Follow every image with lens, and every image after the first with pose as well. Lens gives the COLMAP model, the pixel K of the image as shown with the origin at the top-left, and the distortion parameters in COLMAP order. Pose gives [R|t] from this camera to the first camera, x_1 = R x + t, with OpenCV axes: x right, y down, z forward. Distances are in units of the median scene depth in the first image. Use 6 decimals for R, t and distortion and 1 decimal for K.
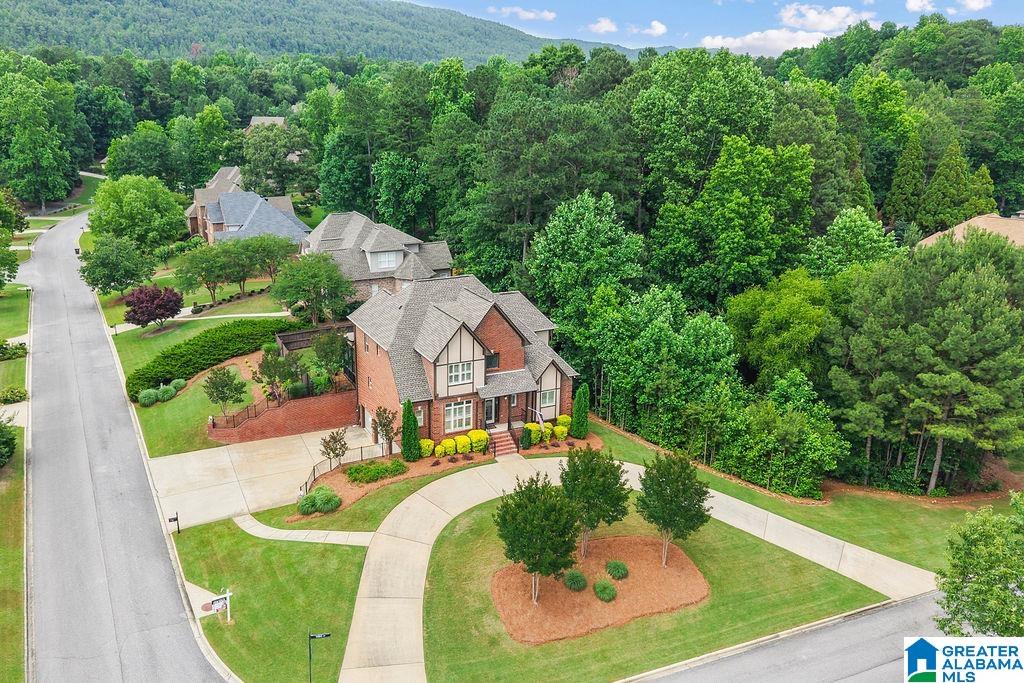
lens RADIAL K [[875.5, 0, 512.0], [0, 875.5, 341.5], [0, 0, 1]] dist [0.025390, -0.005496]
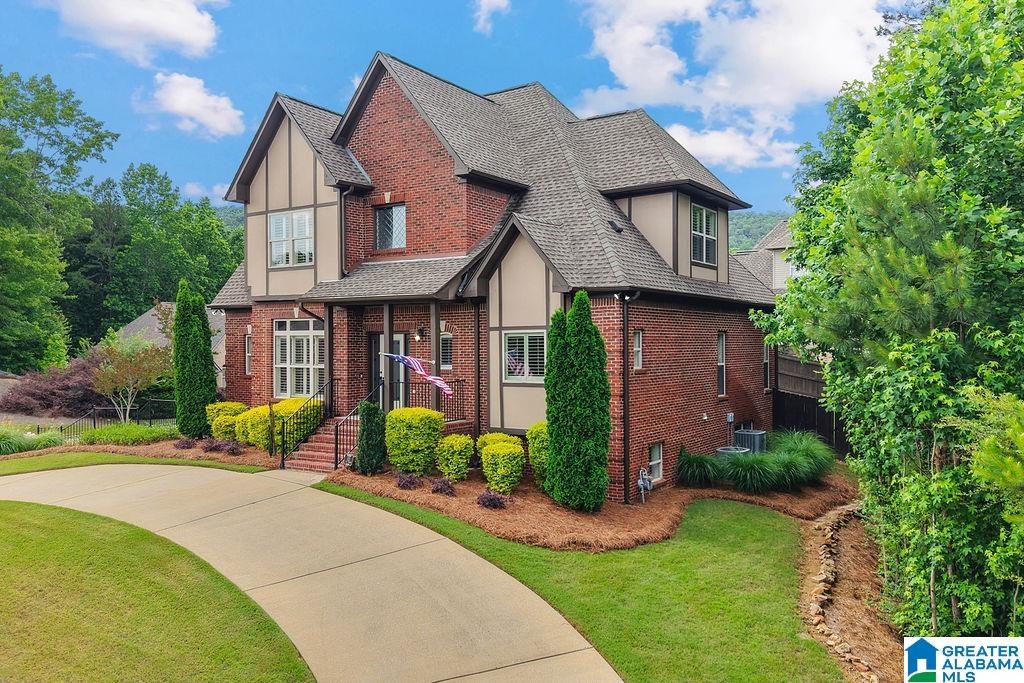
lens RADIAL K [[875.5, 0, 512.0], [0, 875.5, 341.5], [0, 0, 1]] dist [0.025390, -0.005496]
pose [[0.489994, -0.028075, -0.871274, 0.323930], [-0.259153, 0.949601, -0.176344, 0.121437], [0.832313, 0.312201, 0.458023, 0.897215]]
